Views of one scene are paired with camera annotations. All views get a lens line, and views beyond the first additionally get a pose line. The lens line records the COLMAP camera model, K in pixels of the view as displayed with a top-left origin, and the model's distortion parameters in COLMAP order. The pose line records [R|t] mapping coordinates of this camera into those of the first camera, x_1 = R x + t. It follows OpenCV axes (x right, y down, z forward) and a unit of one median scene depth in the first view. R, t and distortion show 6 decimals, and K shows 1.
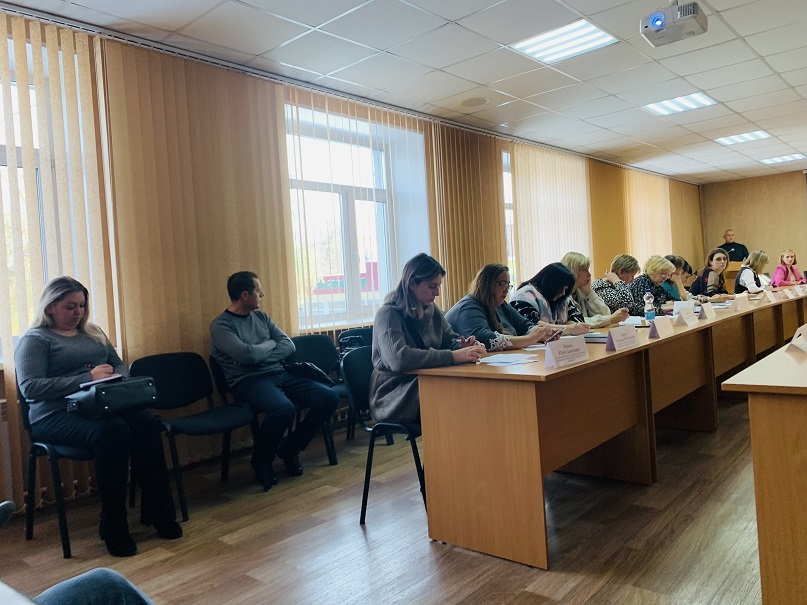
lens RADIAL K [[624.5, 0, 403.5], [0, 624.5, 302.5], [0, 0, 1]] dist [-0.000681, 0.001454]
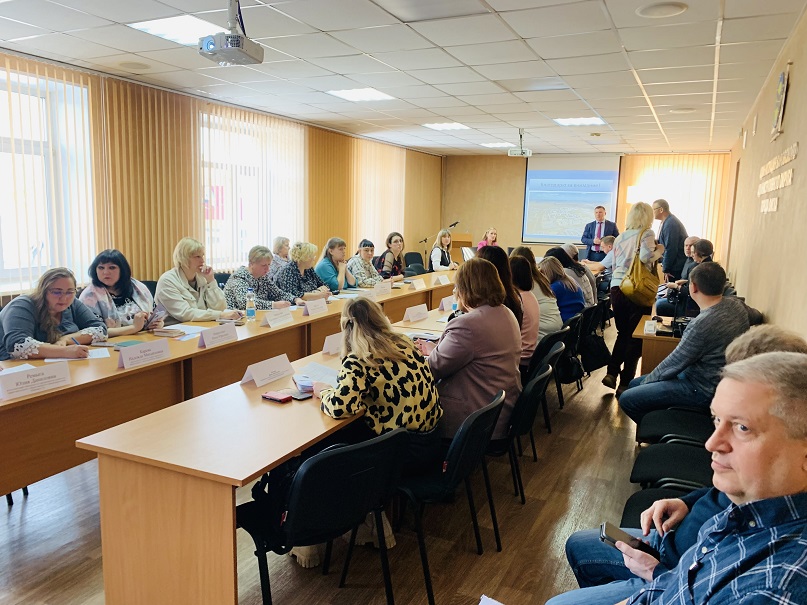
lens RADIAL K [[616.3, 0, 403.5], [0, 616.3, 302.5], [0, 0, 1]] dist [-0.000747, 0.000946]
pose [[0.957205, 0.048271, 0.285356, 0.214934], [-0.081270, 0.991151, 0.104949, -0.079731], [-0.277765, -0.123649, 0.952658, -0.048413]]
